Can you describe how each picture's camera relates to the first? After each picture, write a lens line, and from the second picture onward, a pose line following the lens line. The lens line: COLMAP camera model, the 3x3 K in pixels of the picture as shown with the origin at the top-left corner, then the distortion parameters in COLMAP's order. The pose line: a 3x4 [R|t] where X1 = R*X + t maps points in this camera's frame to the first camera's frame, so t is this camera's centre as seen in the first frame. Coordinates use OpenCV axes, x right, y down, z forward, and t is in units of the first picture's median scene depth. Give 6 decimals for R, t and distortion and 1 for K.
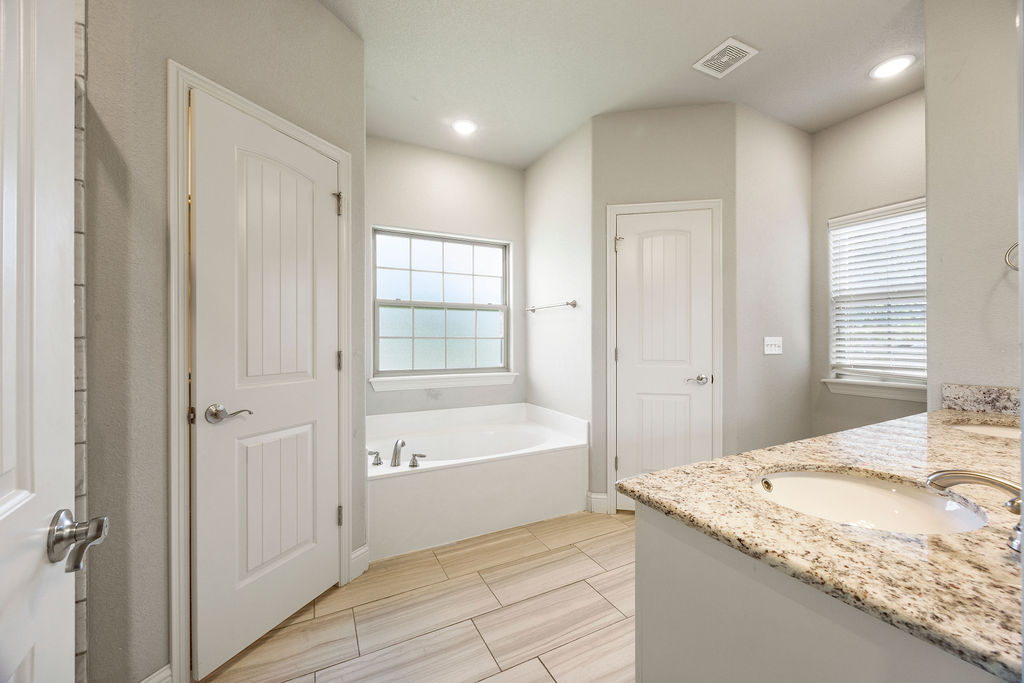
lens RADIAL K [[386.9, 0, 508.8], [0, 386.9, 340.1], [0, 0, 1]] dist [-0.000657, -0.000121]
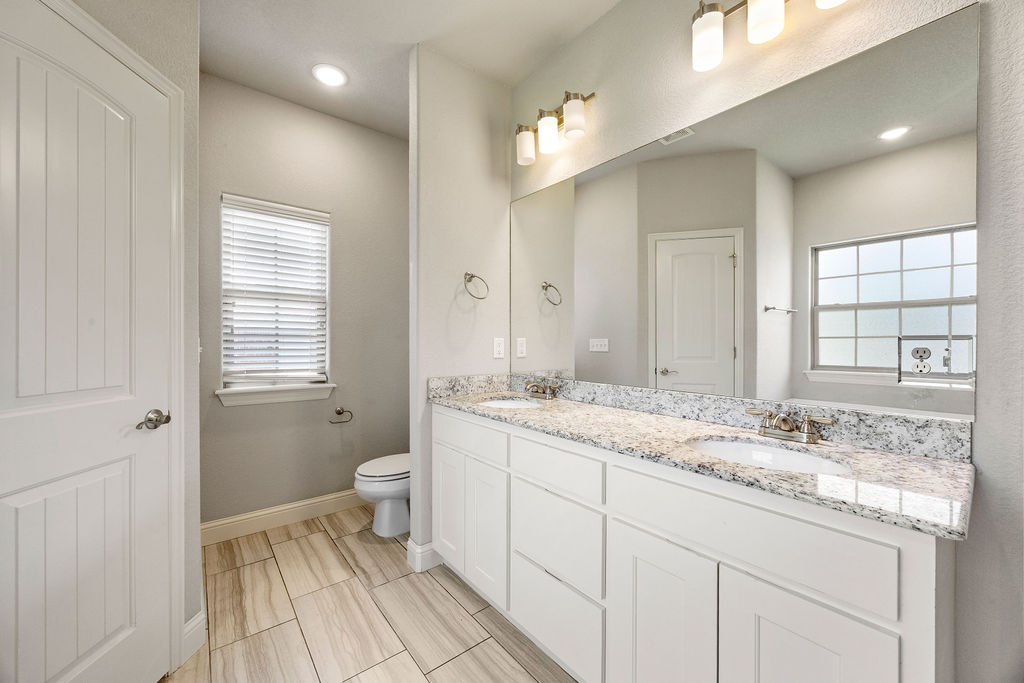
lens RADIAL K [[386.9, 0, 507.3], [0, 386.9, 340.1], [0, 0, 1]] dist [-0.000657, -0.000121]
pose [[-0.204159, 0.006356, 0.978917, -0.094623], [-0.006486, 0.999948, -0.007846, -0.001520], [-0.978916, -0.007951, -0.204107, 0.646919]]
